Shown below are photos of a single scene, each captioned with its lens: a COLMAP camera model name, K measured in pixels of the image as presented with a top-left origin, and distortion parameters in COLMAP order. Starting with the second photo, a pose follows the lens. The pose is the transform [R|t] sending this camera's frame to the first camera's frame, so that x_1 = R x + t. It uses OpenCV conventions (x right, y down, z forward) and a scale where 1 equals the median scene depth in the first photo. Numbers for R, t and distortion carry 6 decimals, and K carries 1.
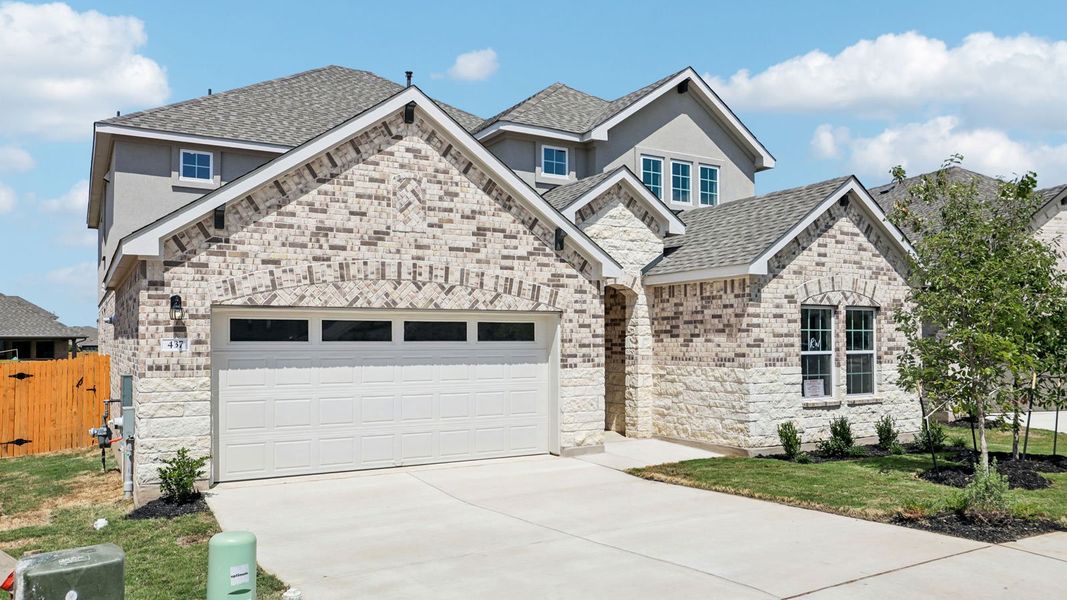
lens RADIAL K [[764.6, 0, 546.8], [0, 764.6, 328.9], [0, 0, 1]] dist [-0.010659, 0.002692]
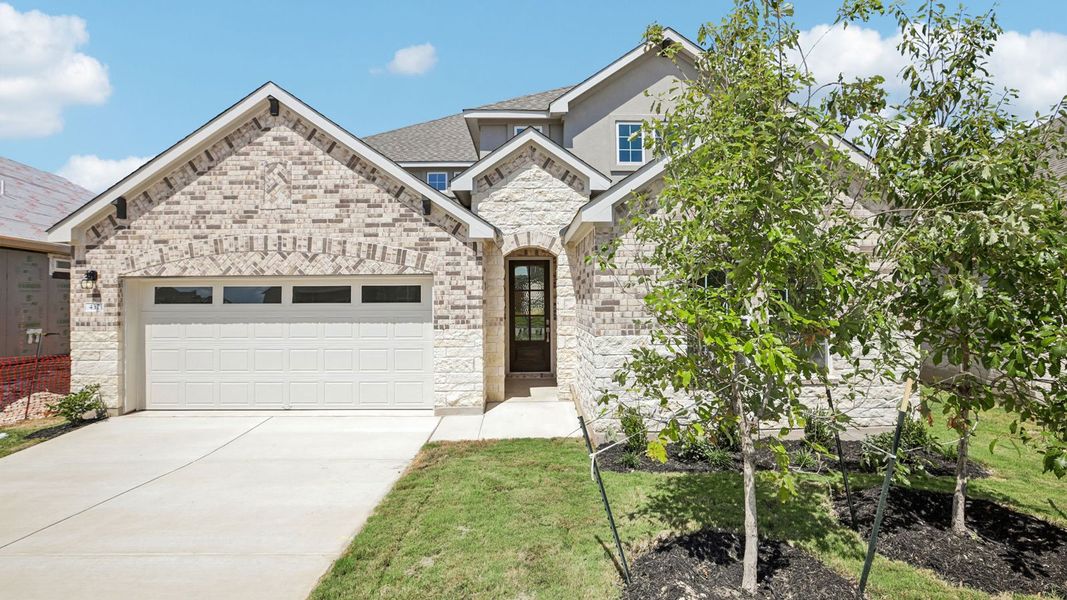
lens RADIAL K [[480.8, 0, 532.5], [0, 480.8, 285.8], [0, 0, 1]] dist [-0.028566, 0.000346]
pose [[0.867827, -0.016375, -0.496596, 0.456915], [0.012642, 0.999861, -0.010877, 0.001571], [0.496705, 0.003161, 0.867914, 0.506491]]
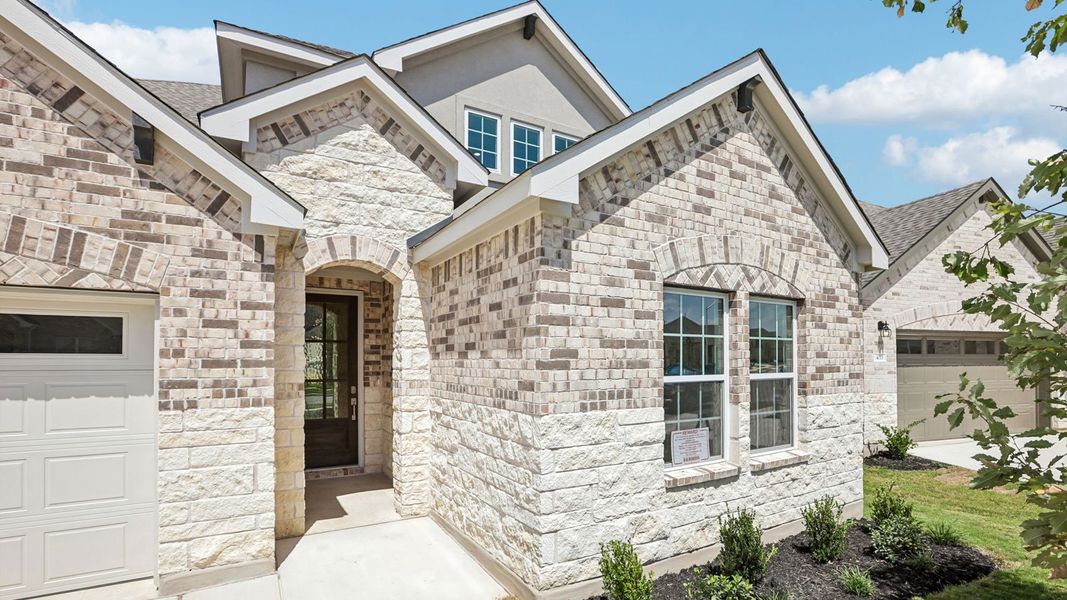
lens RADIAL K [[494.7, 0, 536.5], [0, 494.7, 354.6], [0, 0, 1]] dist [-0.056360, 0.019969]
pose [[0.999992, 0.001758, -0.003584, 0.259259], [-0.001749, 0.999996, 0.002426, 0.014975], [0.003588, -0.002419, 0.999991, 0.699360]]
